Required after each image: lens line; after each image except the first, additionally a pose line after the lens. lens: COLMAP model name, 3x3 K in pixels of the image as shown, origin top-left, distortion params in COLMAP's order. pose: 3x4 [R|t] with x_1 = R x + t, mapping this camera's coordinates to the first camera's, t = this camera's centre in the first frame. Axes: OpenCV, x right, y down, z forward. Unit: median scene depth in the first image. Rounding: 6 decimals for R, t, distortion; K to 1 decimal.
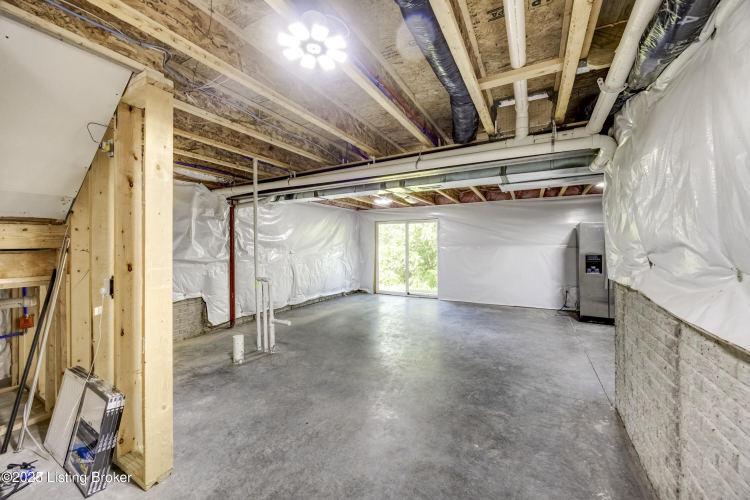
lens RADIAL K [[286.8, 0, 374.8], [0, 286.8, 245.8], [0, 0, 1]] dist [-0.002474, -0.000238]
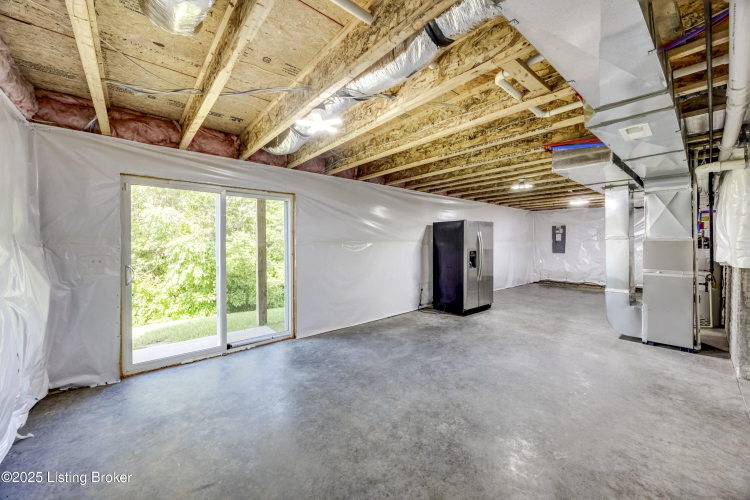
lens RADIAL K [[286.8, 0, 376.0], [0, 286.8, 244.2], [0, 0, 1]] dist [-0.002474, -0.000238]
pose [[0.350044, -0.005765, 0.936716, -0.233662], [0.010568, 0.999942, 0.002205, 0.000143], [-0.936674, 0.009128, 0.350084, 0.609459]]
